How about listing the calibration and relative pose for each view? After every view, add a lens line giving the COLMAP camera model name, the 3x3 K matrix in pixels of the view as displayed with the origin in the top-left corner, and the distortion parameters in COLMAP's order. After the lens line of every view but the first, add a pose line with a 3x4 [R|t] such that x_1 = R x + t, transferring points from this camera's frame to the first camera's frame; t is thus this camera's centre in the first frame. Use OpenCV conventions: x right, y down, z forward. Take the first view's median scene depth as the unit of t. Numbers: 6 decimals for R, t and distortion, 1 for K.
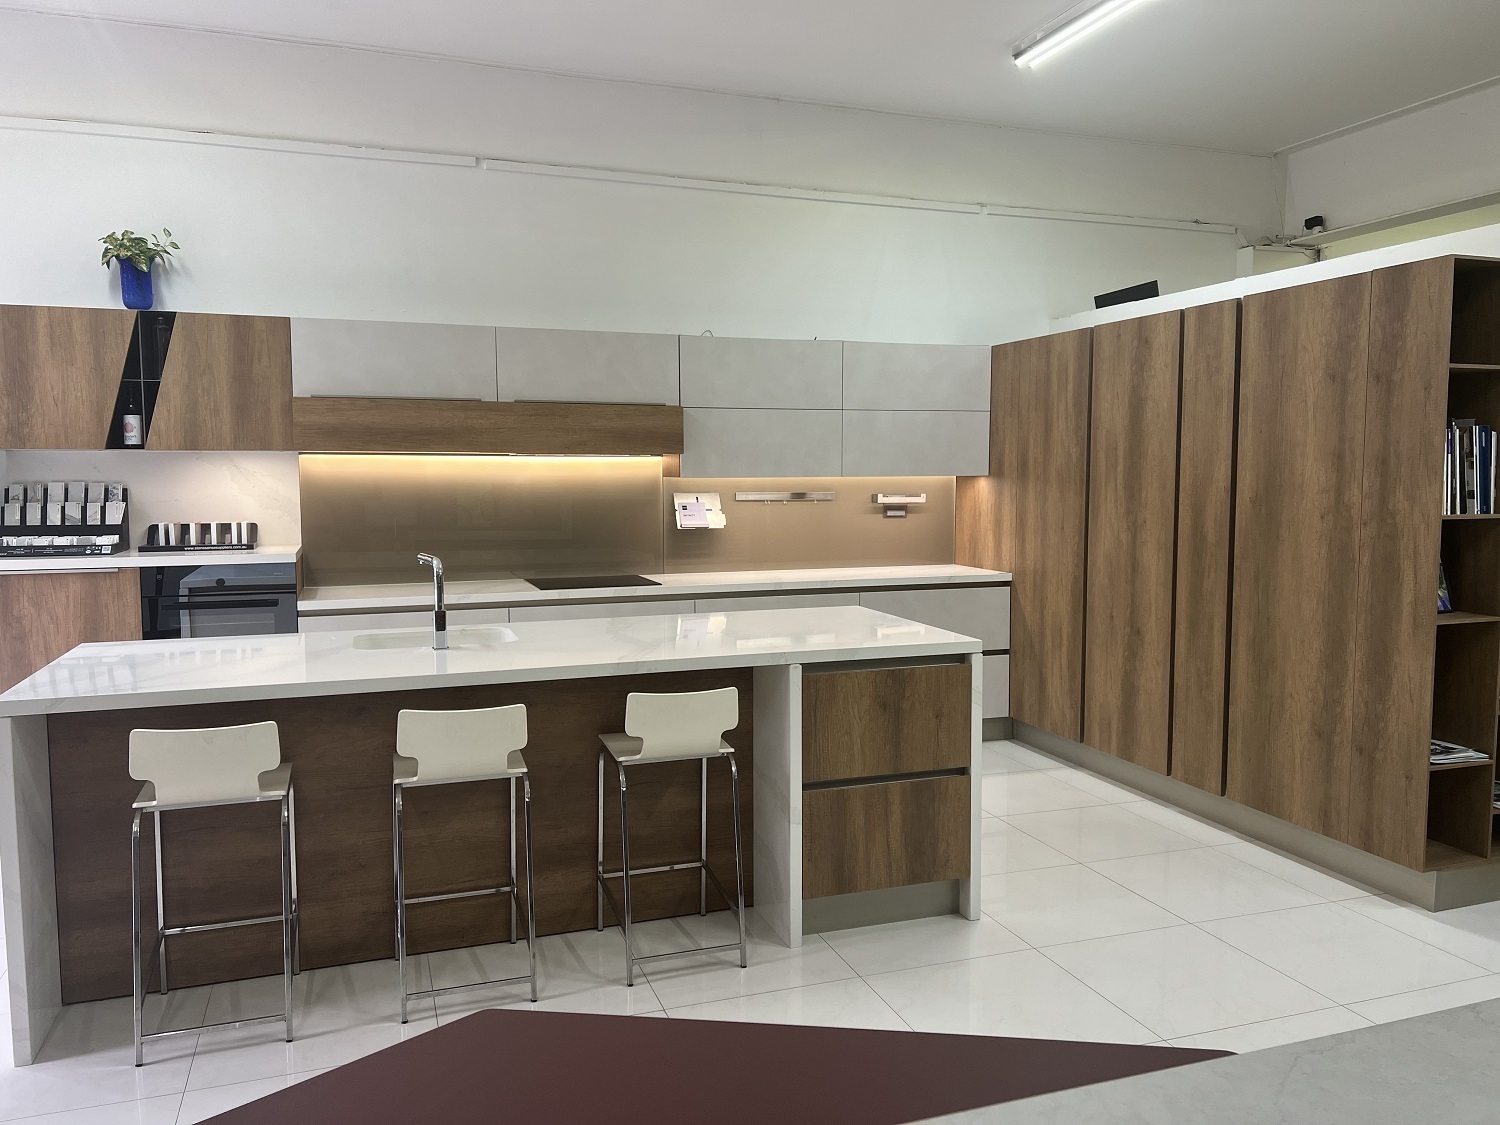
lens RADIAL K [[1120.4, 0, 750.7], [0, 1120.4, 559.0], [0, 0, 1]] dist [0.059817, -0.046309]
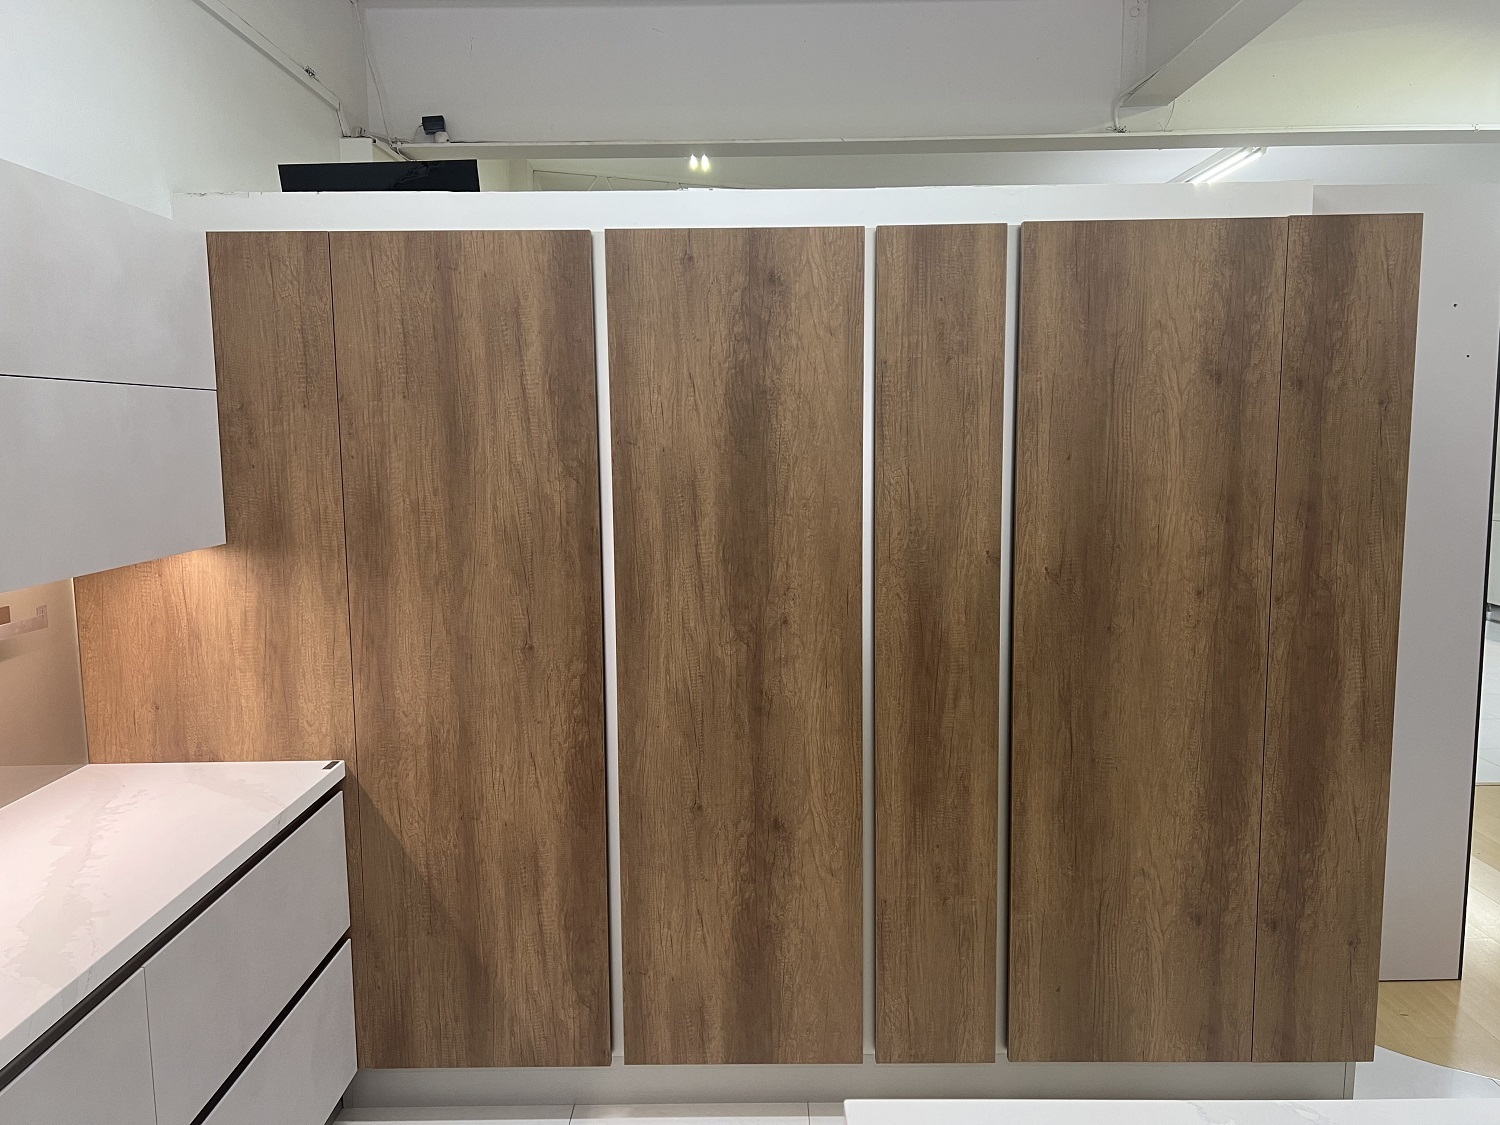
lens RADIAL K [[1120.4, 0, 747.2], [0, 1120.4, 562.2], [0, 0, 1]] dist [0.059817, -0.046309]
pose [[0.335542, -0.114680, 0.935019, -0.151232], [0.087055, 0.992090, 0.090439, -0.112370], [-0.937994, 0.051052, 0.342871, 0.848617]]
